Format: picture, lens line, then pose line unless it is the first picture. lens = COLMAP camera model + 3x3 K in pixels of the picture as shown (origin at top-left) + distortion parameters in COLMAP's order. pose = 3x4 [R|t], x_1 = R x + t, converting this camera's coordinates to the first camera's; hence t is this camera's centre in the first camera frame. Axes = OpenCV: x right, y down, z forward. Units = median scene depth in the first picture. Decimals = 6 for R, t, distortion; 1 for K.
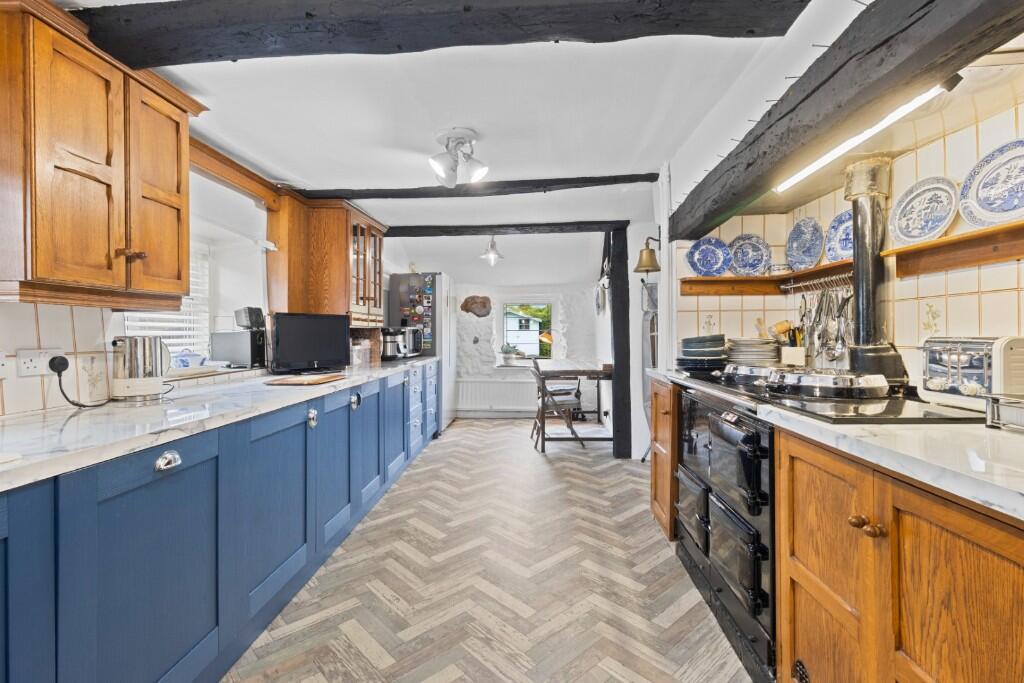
lens RADIAL K [[474.7, 0, 509.5], [0, 474.7, 335.6], [0, 0, 1]] dist [-0.000588, -0.000045]
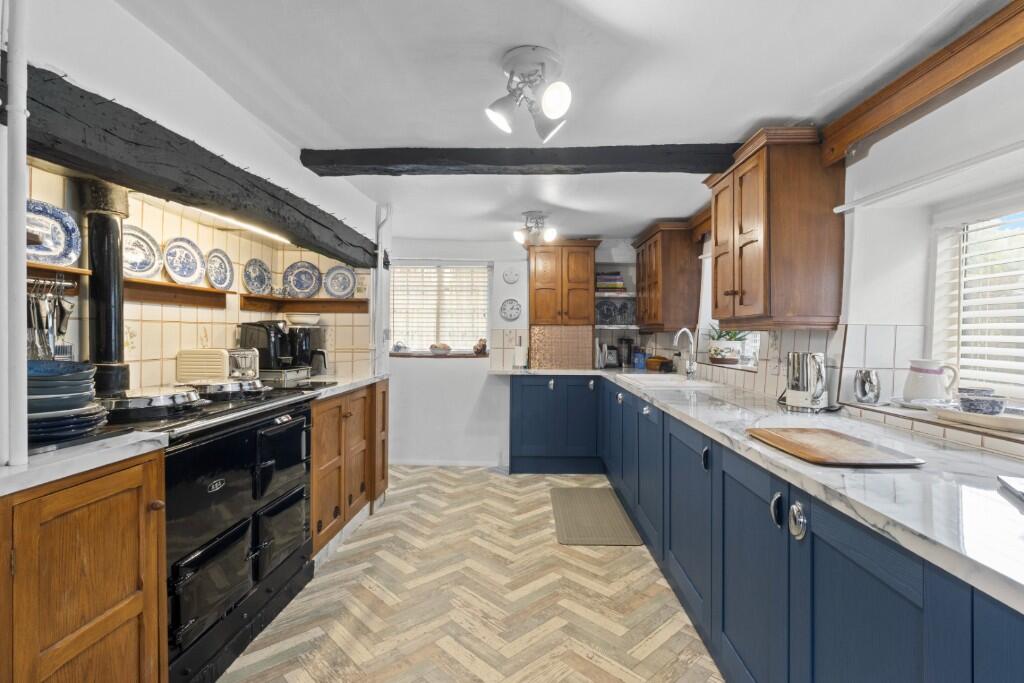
lens RADIAL K [[474.7, 0, 513.7], [0, 474.7, 337.4], [0, 0, 1]] dist [-0.000588, -0.000045]
pose [[-0.999810, 0.000391, -0.019476, -0.086943], [0.000146, 0.999921, 0.012573, -0.046154], [0.019479, 0.012568, -0.999731, 2.033501]]
